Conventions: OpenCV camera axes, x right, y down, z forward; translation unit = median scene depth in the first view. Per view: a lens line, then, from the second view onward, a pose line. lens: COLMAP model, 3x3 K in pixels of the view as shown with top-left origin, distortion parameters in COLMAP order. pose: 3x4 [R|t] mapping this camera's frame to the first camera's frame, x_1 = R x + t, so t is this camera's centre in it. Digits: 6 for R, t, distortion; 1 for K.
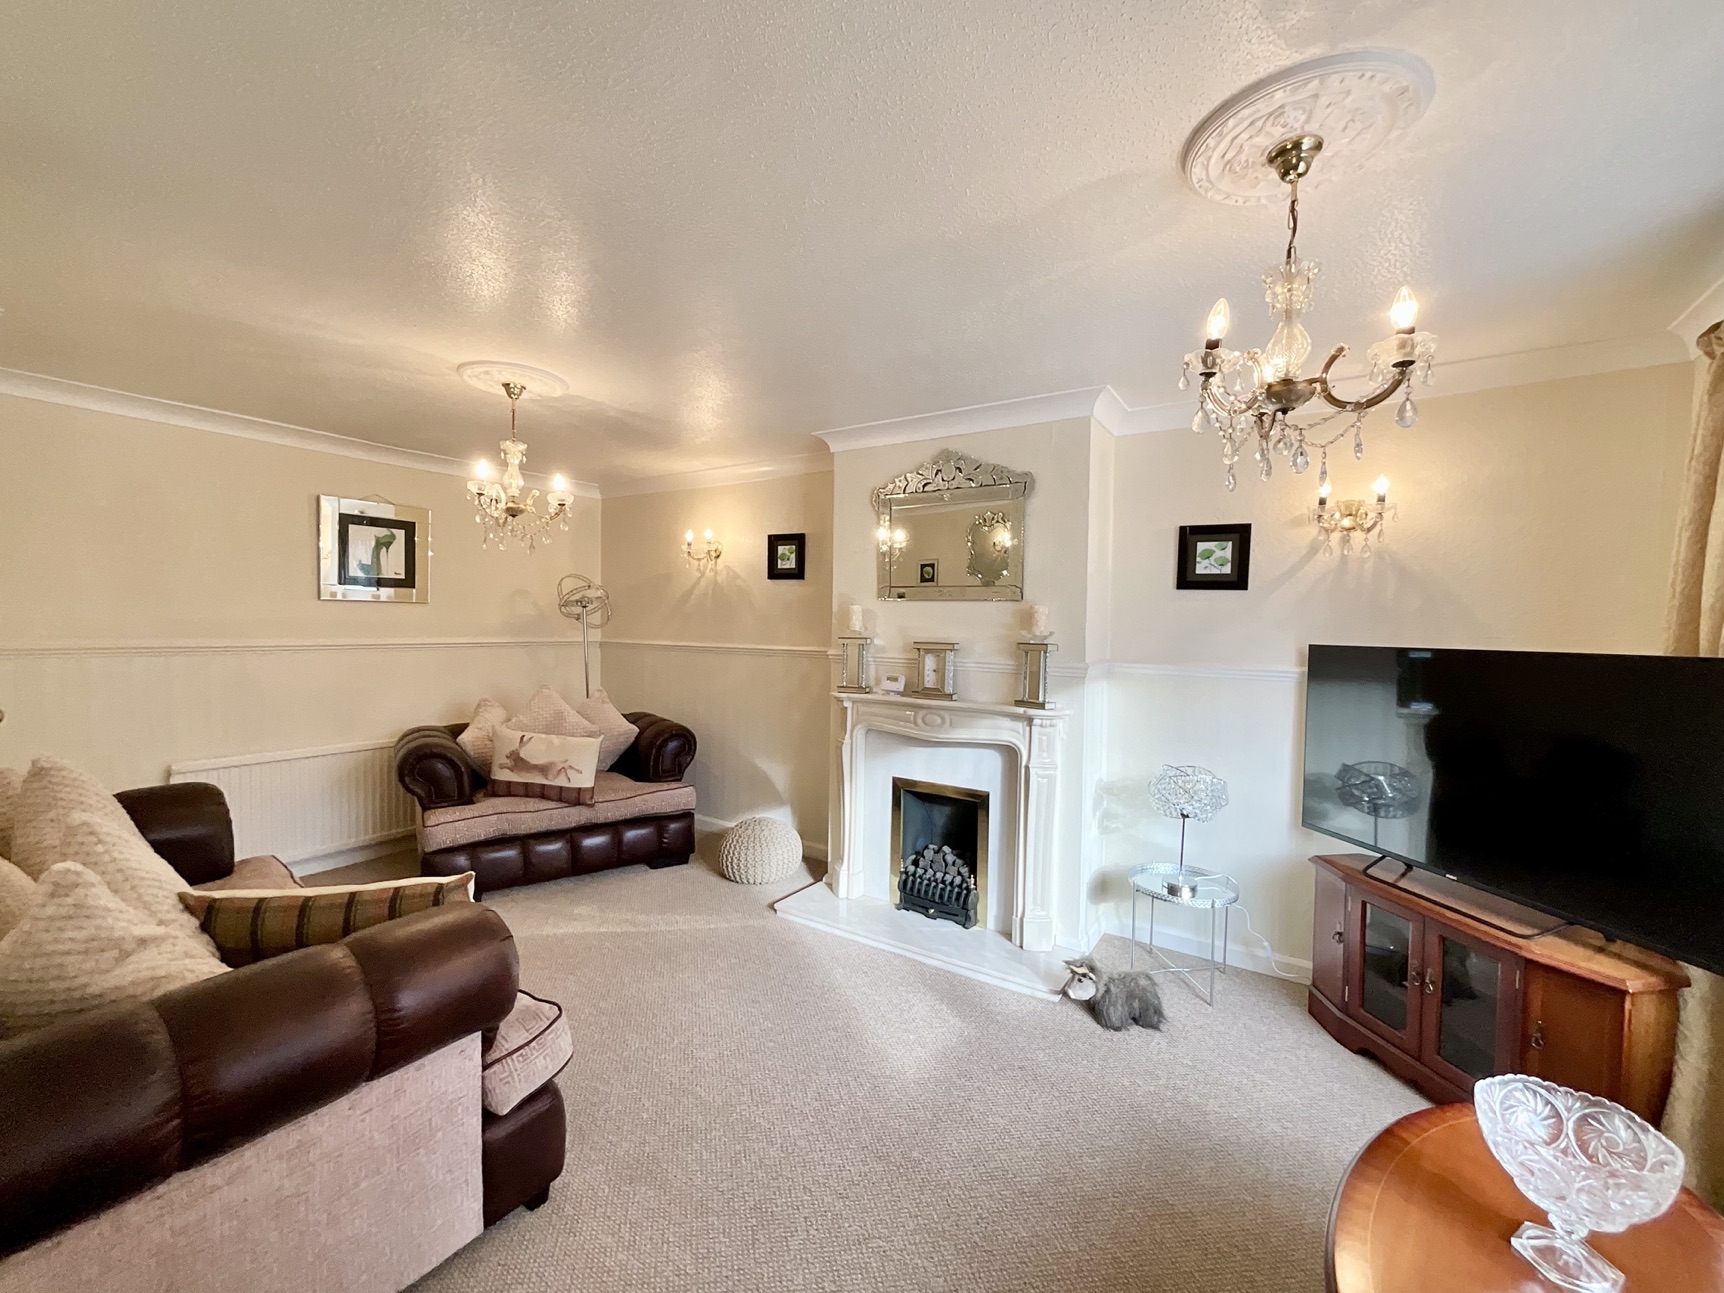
lens RADIAL K [[693.7, 0, 866.2], [0, 693.7, 651.4], [0, 0, 1]] dist [-0.001915, -0.000139]
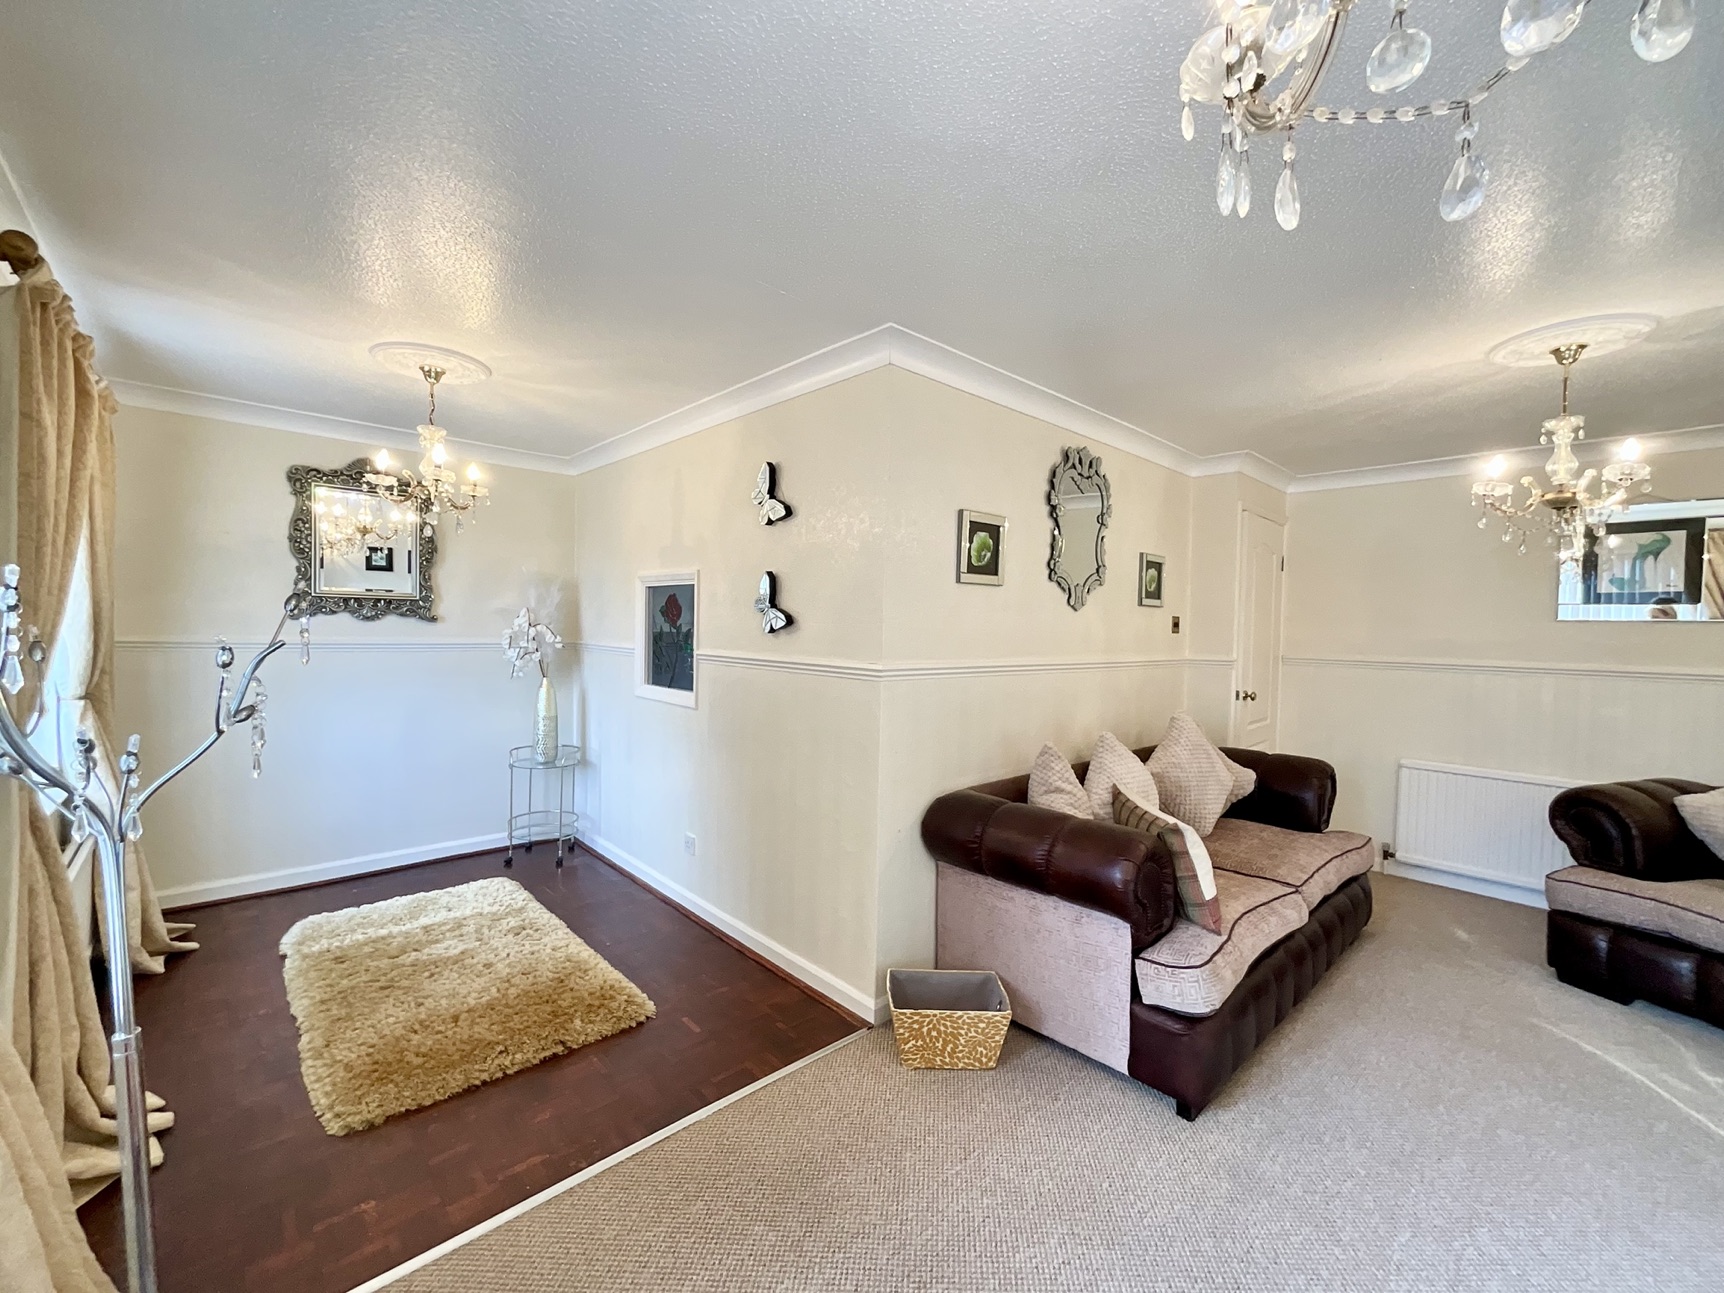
lens RADIAL K [[693.7, 0, 859.2], [0, 693.7, 646.5], [0, 0, 1]] dist [-0.001915, -0.000139]
pose [[-0.222007, 0.009952, -0.974994, 0.410533], [-0.066246, 0.997483, 0.025266, 0.000164], [0.972792, 0.070199, -0.220789, 0.340877]]
